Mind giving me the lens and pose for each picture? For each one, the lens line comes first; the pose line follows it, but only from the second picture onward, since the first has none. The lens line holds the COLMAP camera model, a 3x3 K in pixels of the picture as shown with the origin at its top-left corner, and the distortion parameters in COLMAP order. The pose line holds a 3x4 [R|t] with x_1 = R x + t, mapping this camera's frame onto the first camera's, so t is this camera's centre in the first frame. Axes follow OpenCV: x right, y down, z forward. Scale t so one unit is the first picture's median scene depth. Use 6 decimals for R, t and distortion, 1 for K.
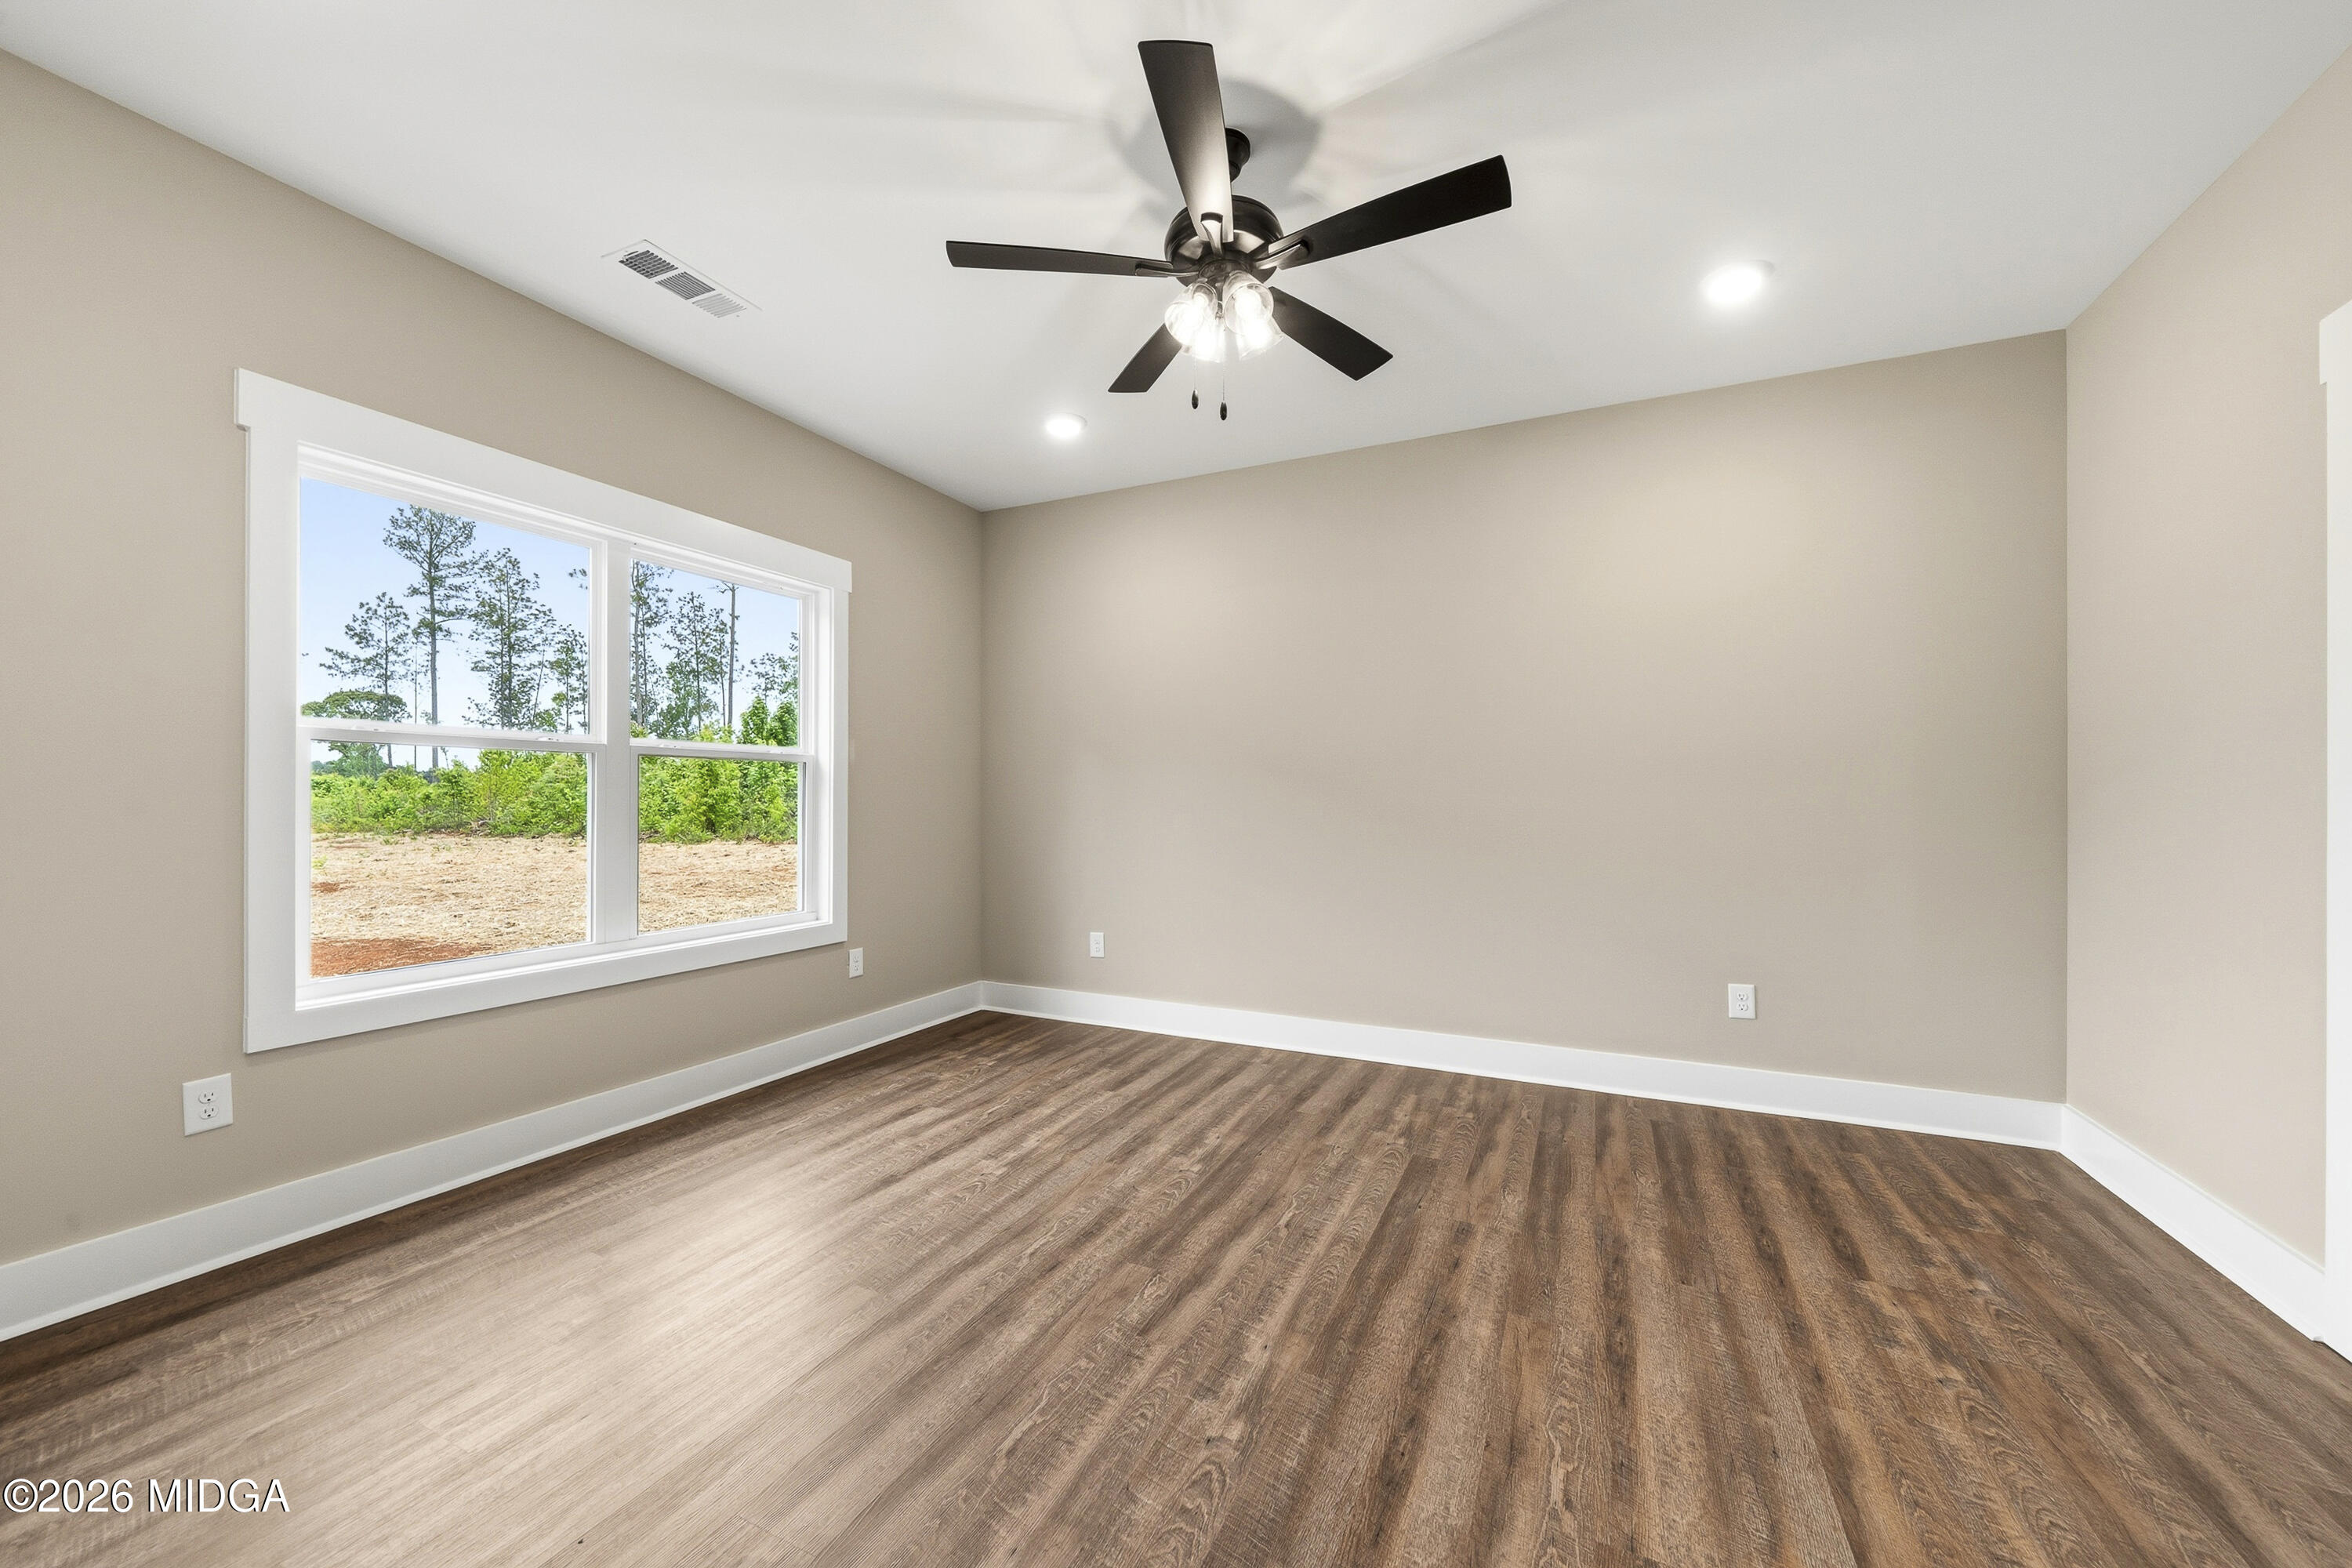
lens RADIAL K [[887.2, 0, 1185.0], [0, 887.2, 794.4], [0, 0, 1]] dist [-0.000943, -0.000156]
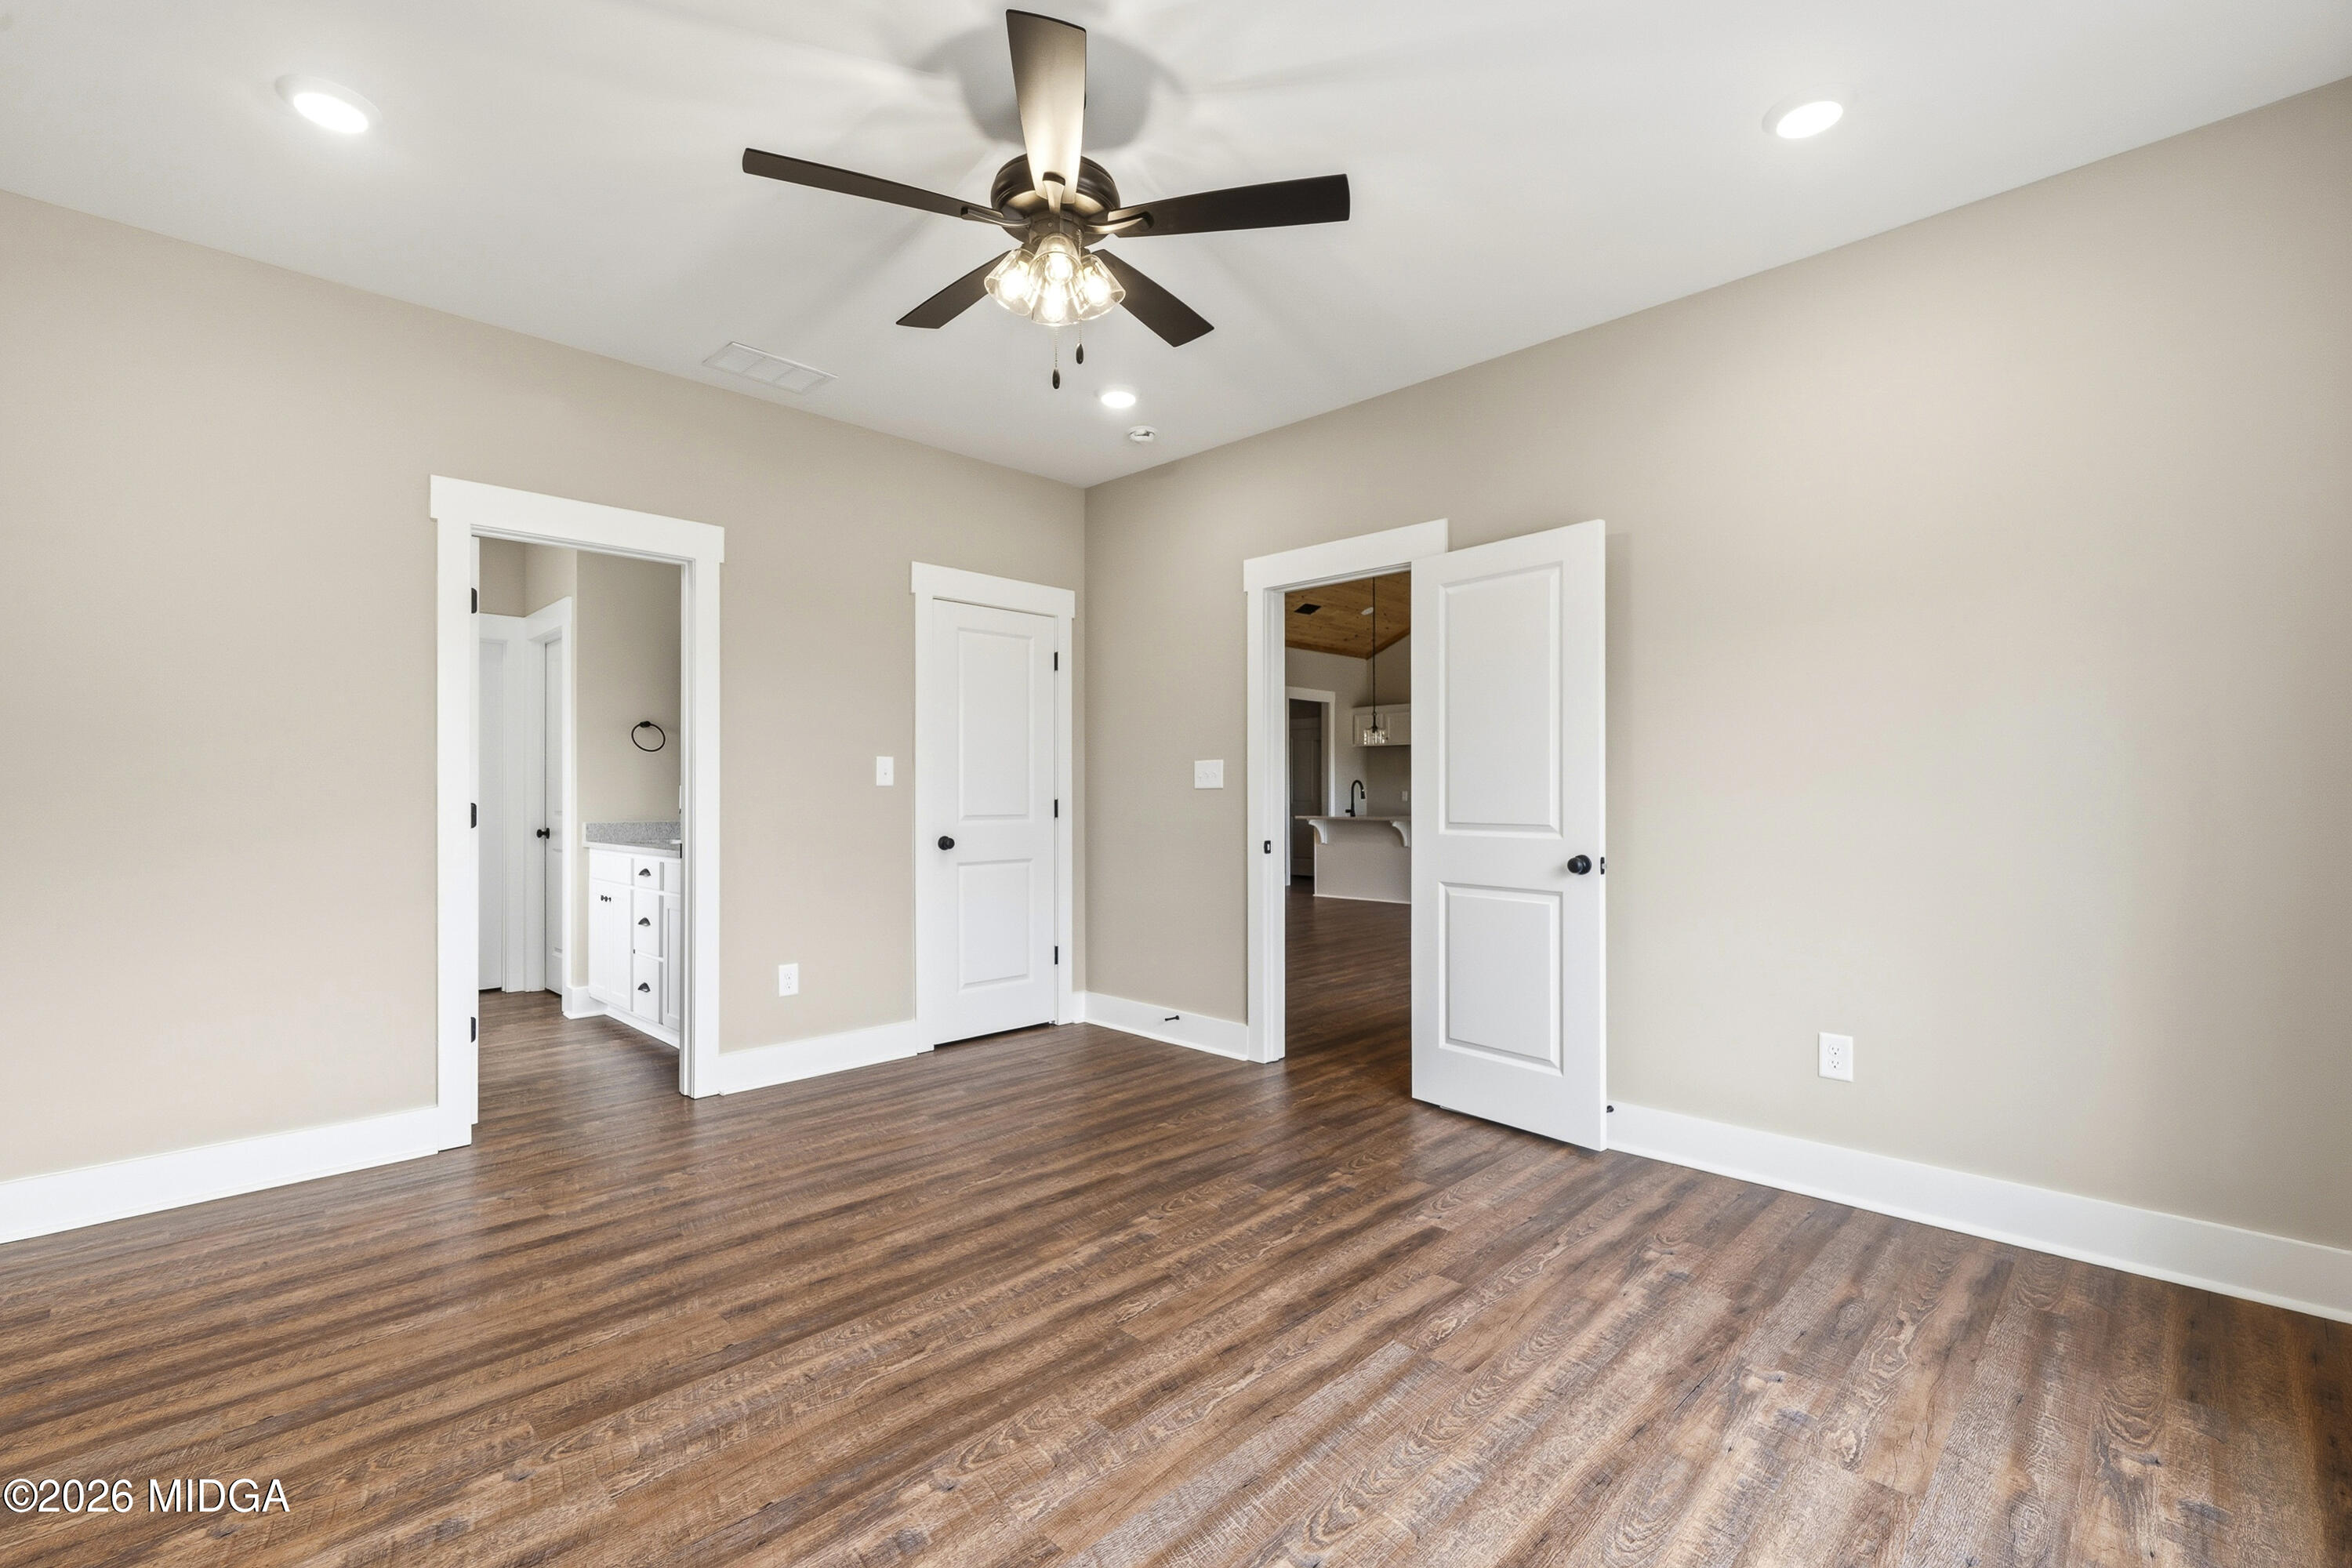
lens RADIAL K [[1083.6, 0, 1170.2], [0, 1083.6, 796.9], [0, 0, 1]] dist [0.001148, -0.000881]
pose [[-0.942097, -0.001777, 0.335336, -0.439064], [-0.003226, 0.999988, -0.003764, 0.011801], [-0.335325, -0.004628, -0.942091, 1.982317]]
